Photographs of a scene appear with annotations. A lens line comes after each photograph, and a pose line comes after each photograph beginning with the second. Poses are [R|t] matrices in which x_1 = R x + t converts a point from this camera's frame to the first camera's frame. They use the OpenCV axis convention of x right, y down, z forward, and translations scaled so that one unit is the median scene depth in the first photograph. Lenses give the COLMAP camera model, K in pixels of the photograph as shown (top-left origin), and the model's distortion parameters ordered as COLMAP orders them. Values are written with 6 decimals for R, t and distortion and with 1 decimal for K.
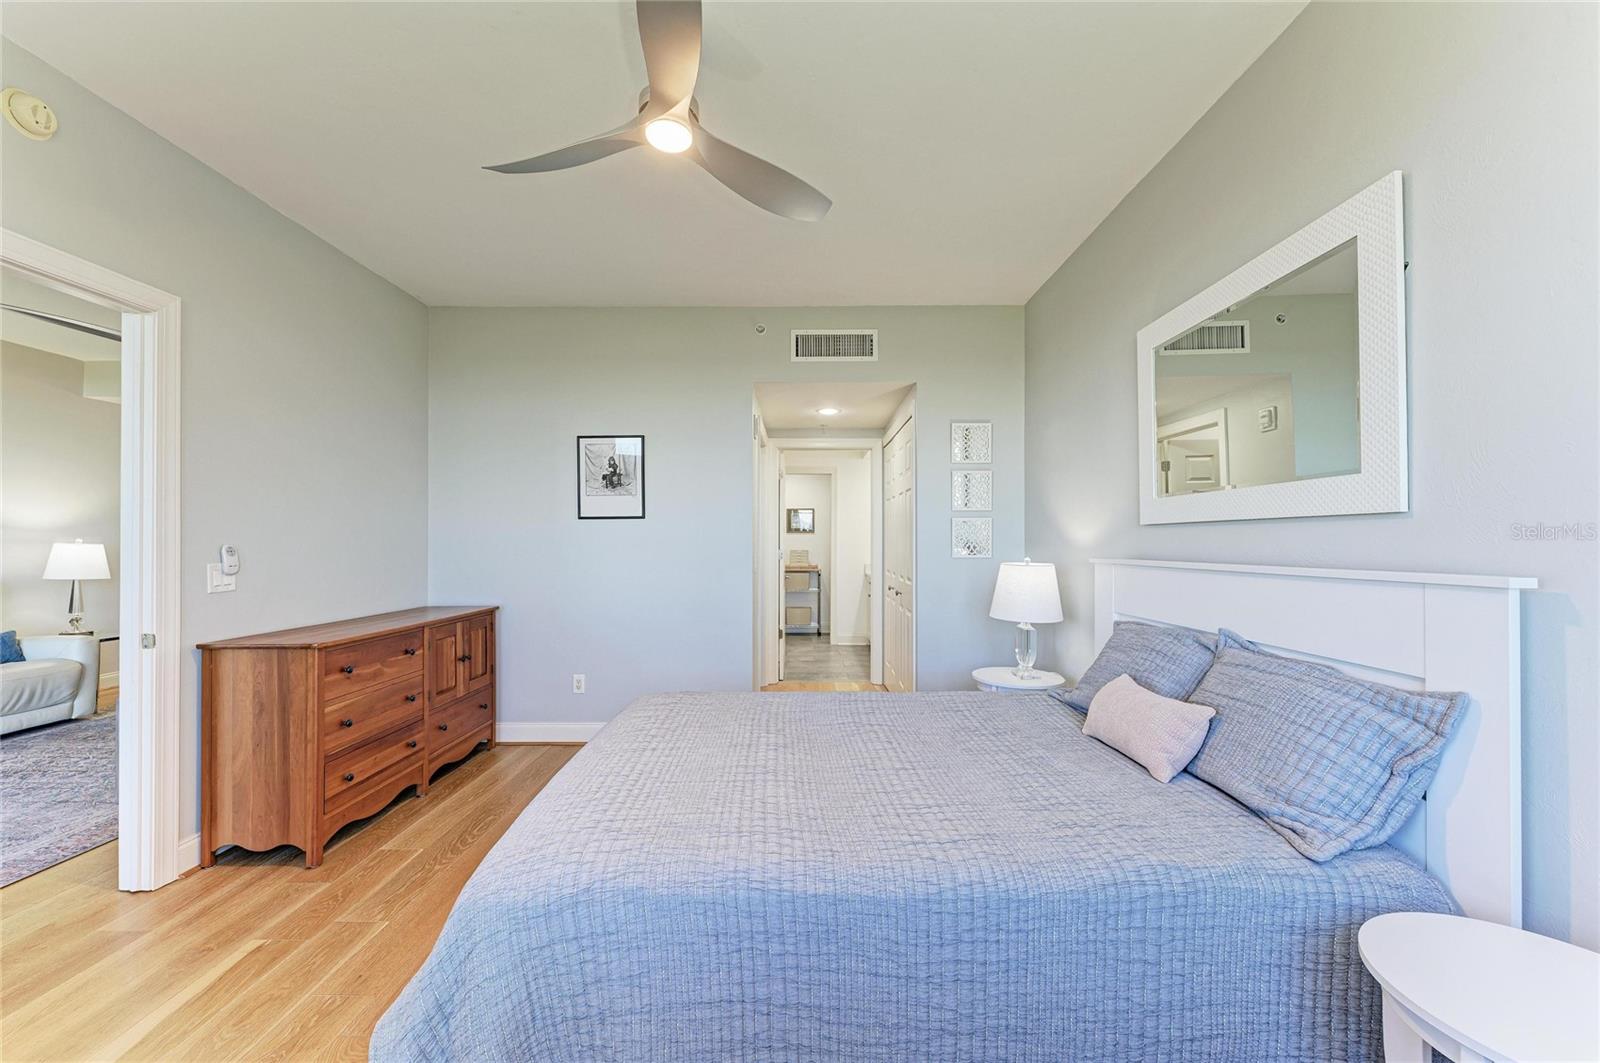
lens RADIAL K [[630.2, 0, 794.9], [0, 630.2, 541.4], [0, 0, 1]] dist [0.010587, -0.001362]
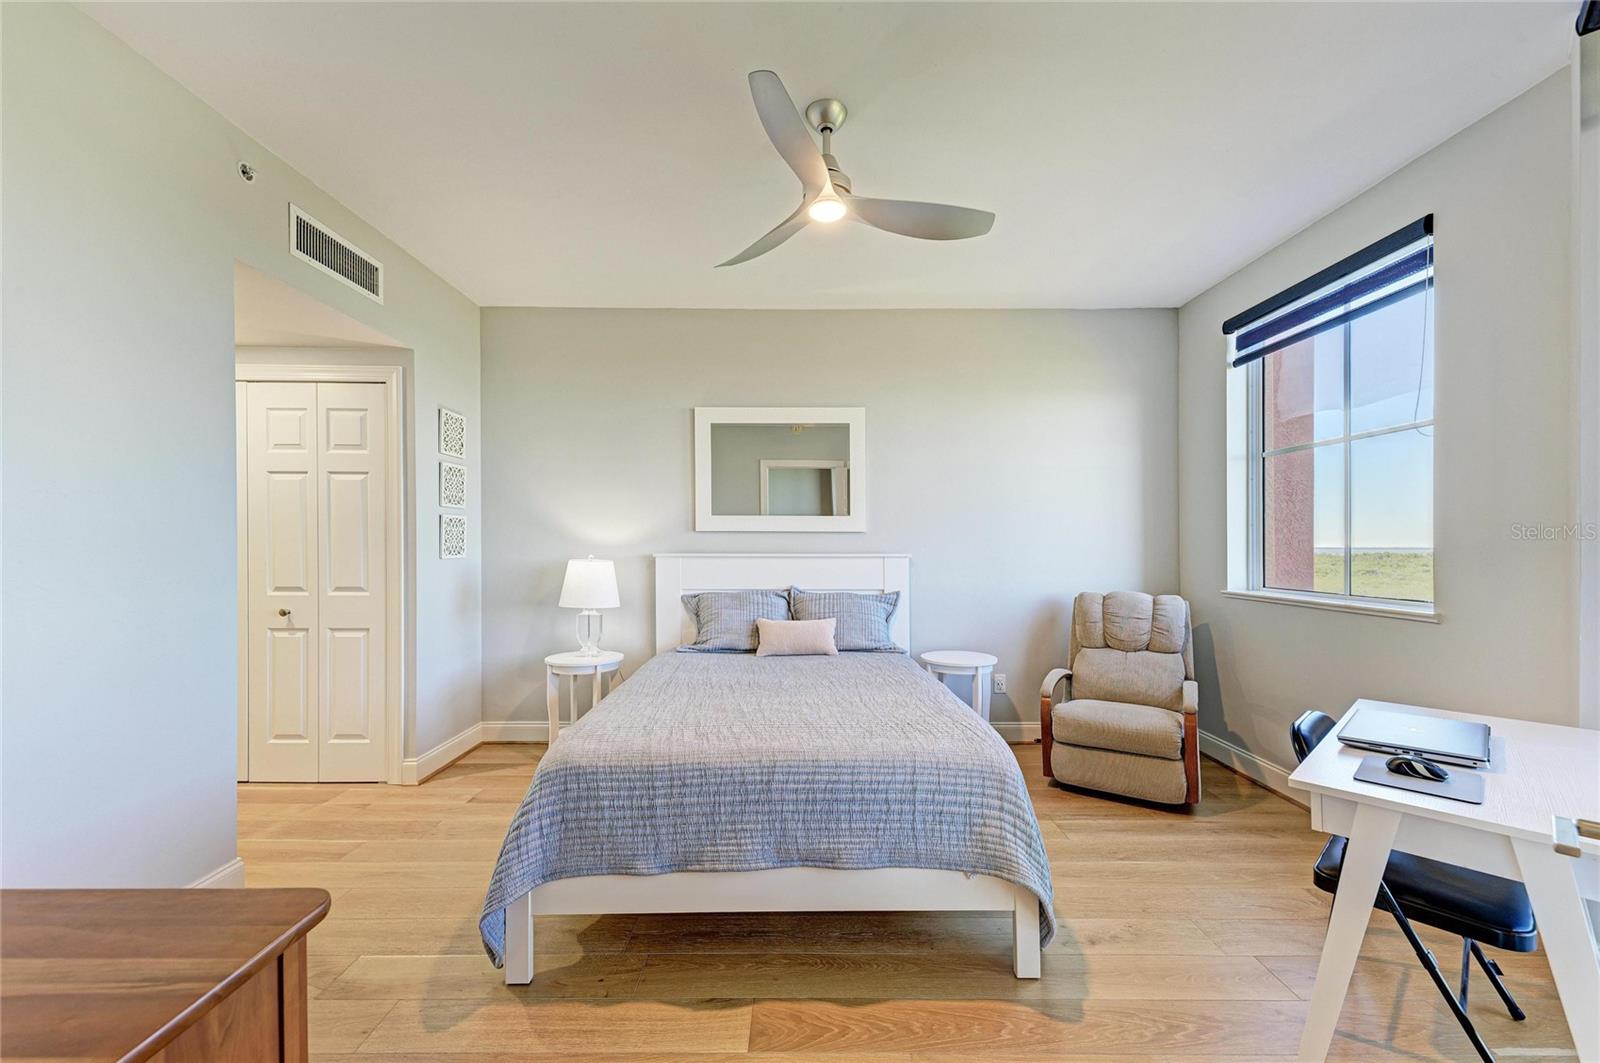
lens RADIAL K [[630.2, 0, 823.7], [0, 630.2, 530.6], [0, 0, 1]] dist [0.010587, -0.001362]
pose [[-0.053493, 0.019617, 0.998375, -0.701124], [-0.007743, 0.999769, -0.020059, 0.001257], [-0.998538, -0.008803, -0.053329, 0.526121]]
